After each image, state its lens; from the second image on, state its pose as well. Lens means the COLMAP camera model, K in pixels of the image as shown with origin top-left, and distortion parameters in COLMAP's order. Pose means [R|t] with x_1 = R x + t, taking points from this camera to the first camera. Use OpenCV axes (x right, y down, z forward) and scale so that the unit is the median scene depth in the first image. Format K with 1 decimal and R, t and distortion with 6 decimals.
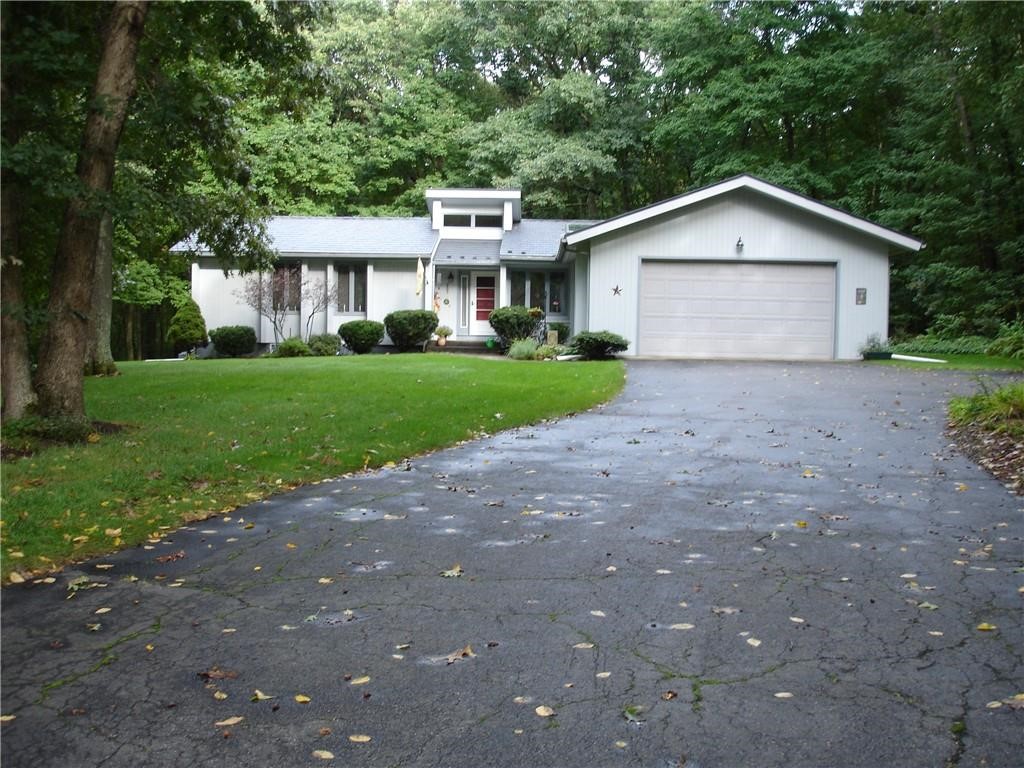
lens RADIAL K [[1139.6, 0, 511.9], [0, 1139.6, 382.3], [0, 0, 1]] dist [-0.110187, 0.000000]
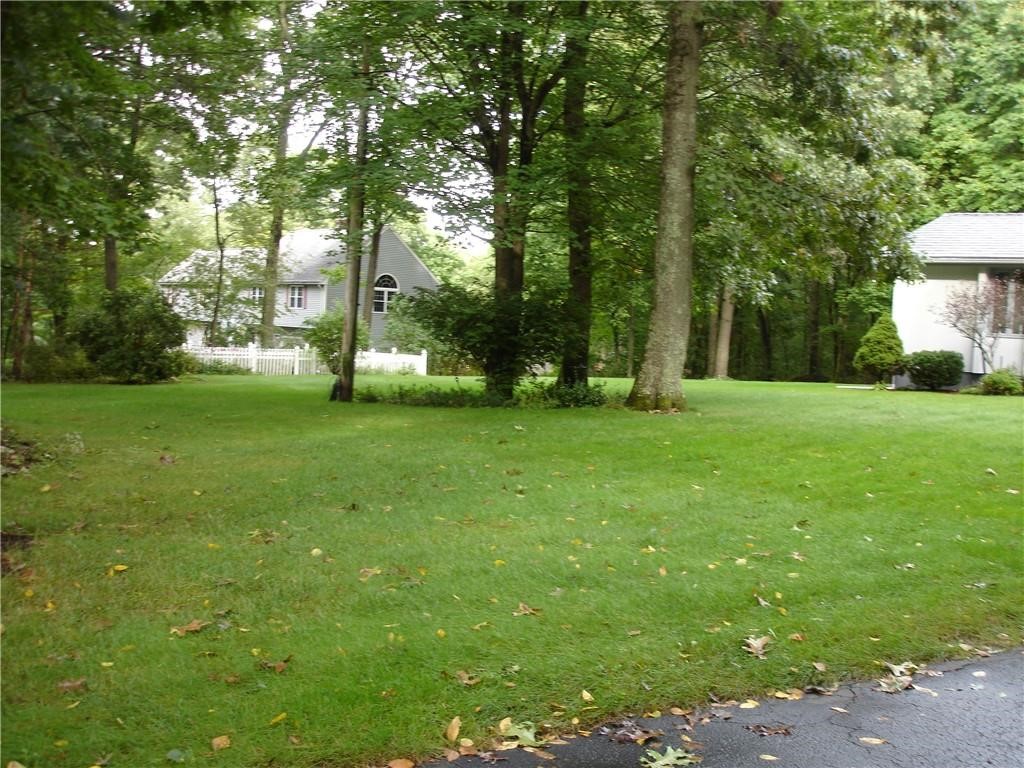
lens RADIAL K [[1139.6, 0, 512.5], [0, 1139.6, 382.7], [0, 0, 1]] dist [-0.110187, 0.000000]
pose [[0.739300, 0.054912, -0.671133, 0.087381], [-0.060296, 0.998064, 0.015241, -0.029007], [0.670671, 0.029199, 0.741180, 0.296138]]
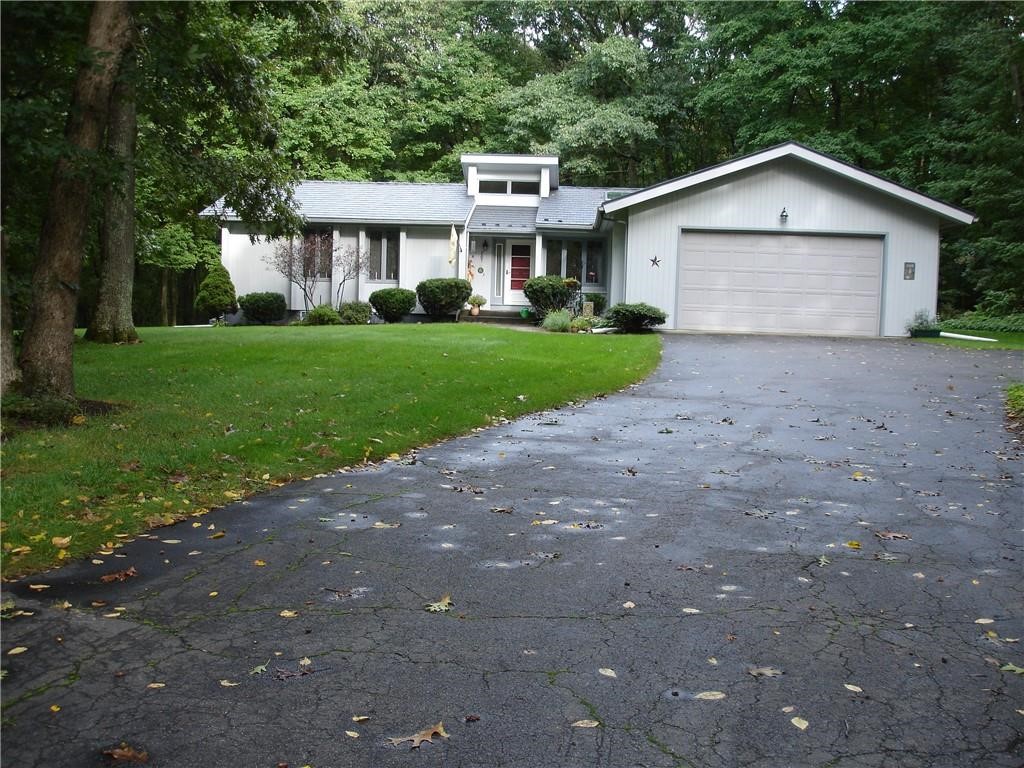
lens RADIAL K [[1139.6, 0, 510.8], [0, 1139.6, 384.5], [0, 0, 1]] dist [-0.110187, 0.000000]
pose [[0.999280, 0.015693, -0.034545, 0.005283], [-0.014628, 0.999417, 0.030863, -0.004645], [0.035009, -0.030335, 0.998926, 0.032280]]
